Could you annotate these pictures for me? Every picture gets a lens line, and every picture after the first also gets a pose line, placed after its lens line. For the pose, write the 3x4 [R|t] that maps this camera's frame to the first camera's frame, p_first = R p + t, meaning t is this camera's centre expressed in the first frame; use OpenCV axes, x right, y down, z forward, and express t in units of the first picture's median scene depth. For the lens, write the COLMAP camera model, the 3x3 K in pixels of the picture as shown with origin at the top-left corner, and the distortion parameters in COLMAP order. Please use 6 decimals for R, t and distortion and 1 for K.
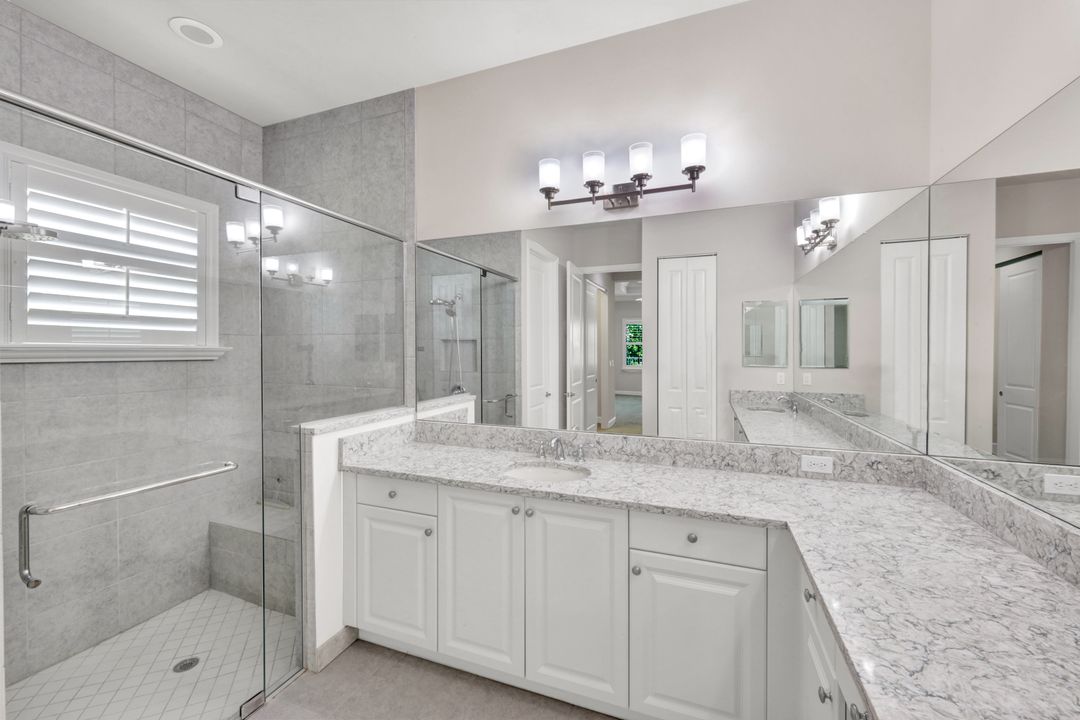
lens RADIAL K [[434.5, 0, 538.0], [0, 434.5, 356.7], [0, 0, 1]] dist [0.002705, 0.000400]
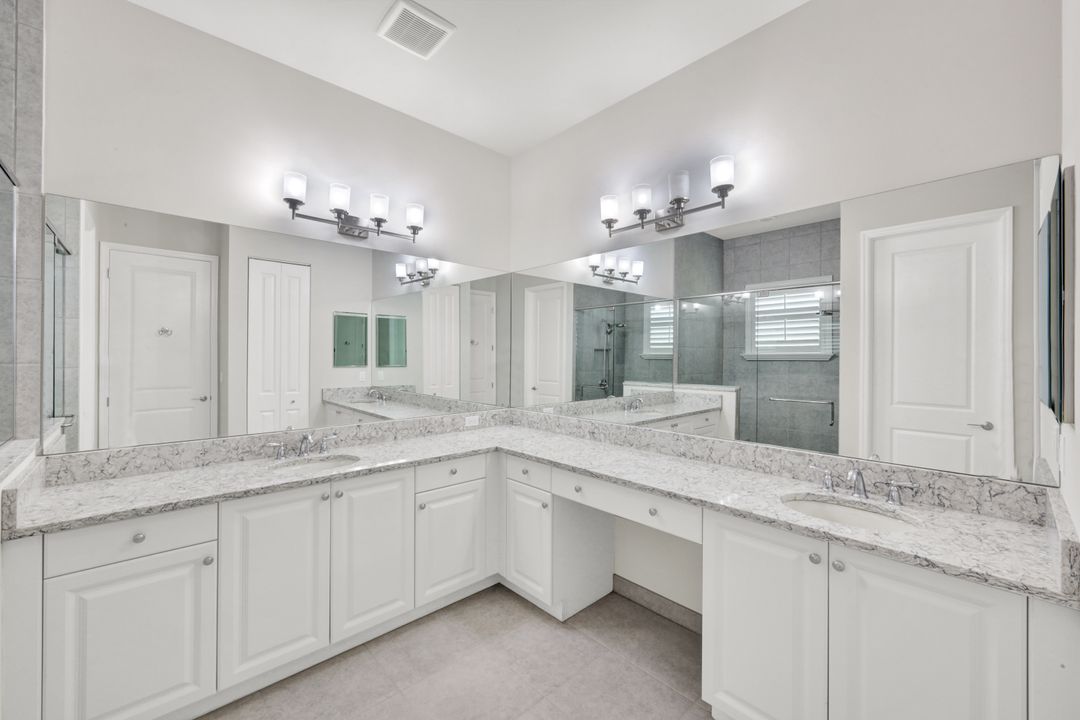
lens RADIAL K [[434.5, 0, 544.2], [0, 434.5, 355.9], [0, 0, 1]] dist [0.002705, 0.000400]
pose [[0.424889, 0.000729, 0.905245, -0.749269], [0.007201, 0.999965, -0.004185, -0.000309], [-0.905217, 0.008297, 0.424869, 0.011629]]
